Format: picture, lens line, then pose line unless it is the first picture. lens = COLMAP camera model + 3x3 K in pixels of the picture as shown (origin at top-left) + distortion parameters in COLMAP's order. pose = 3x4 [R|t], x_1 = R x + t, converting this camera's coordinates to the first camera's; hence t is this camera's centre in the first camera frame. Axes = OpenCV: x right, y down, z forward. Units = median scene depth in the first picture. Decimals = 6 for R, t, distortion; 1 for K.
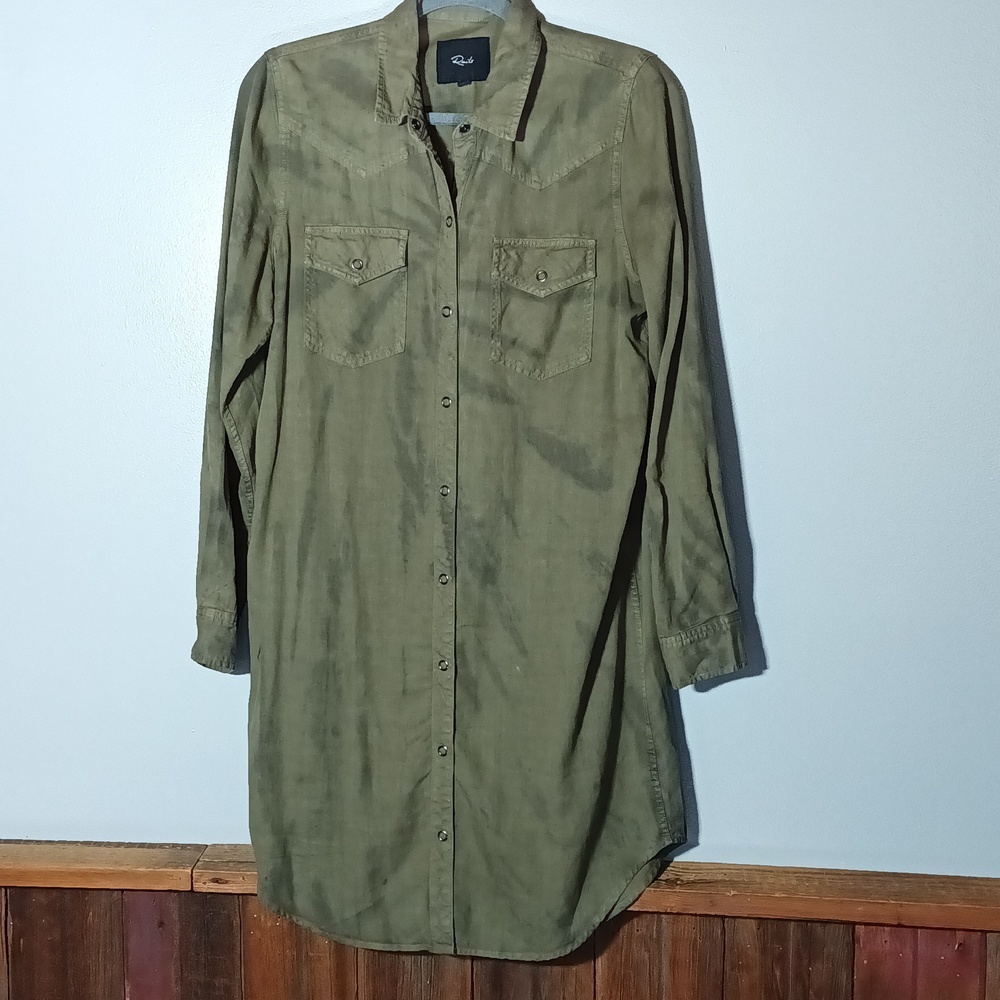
lens RADIAL K [[1695.0, 0, 500.0], [0, 1695.0, 500.0], [0, 0, 1]] dist [0.095352, -0.002413]
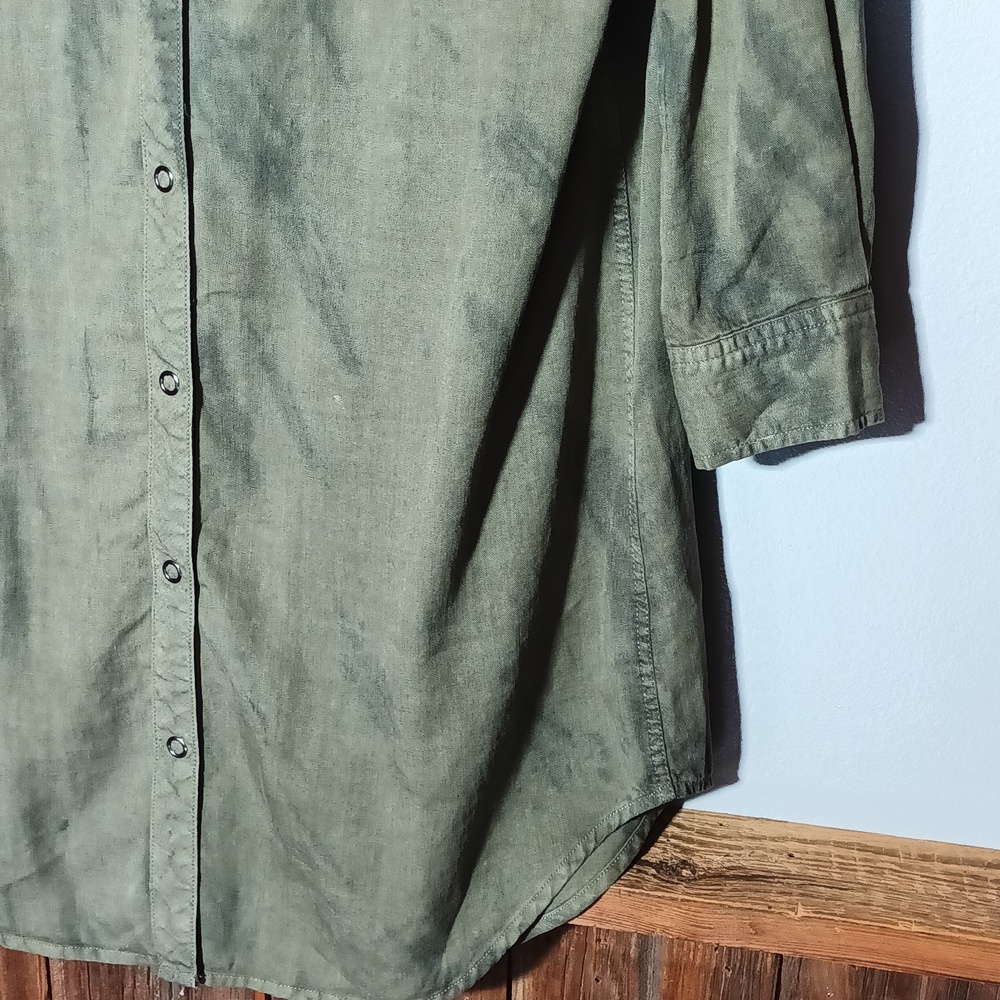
lens RADIAL K [[1695.0, 0, 500.0], [0, 1695.0, 500.0], [0, 0, 1]] dist [0.095352, -0.002413]
pose [[0.996805, 0.051399, -0.061133, 0.080484], [-0.036798, 0.974883, 0.219656, 0.028917], [0.070887, -0.216705, 0.973660, 0.590660]]
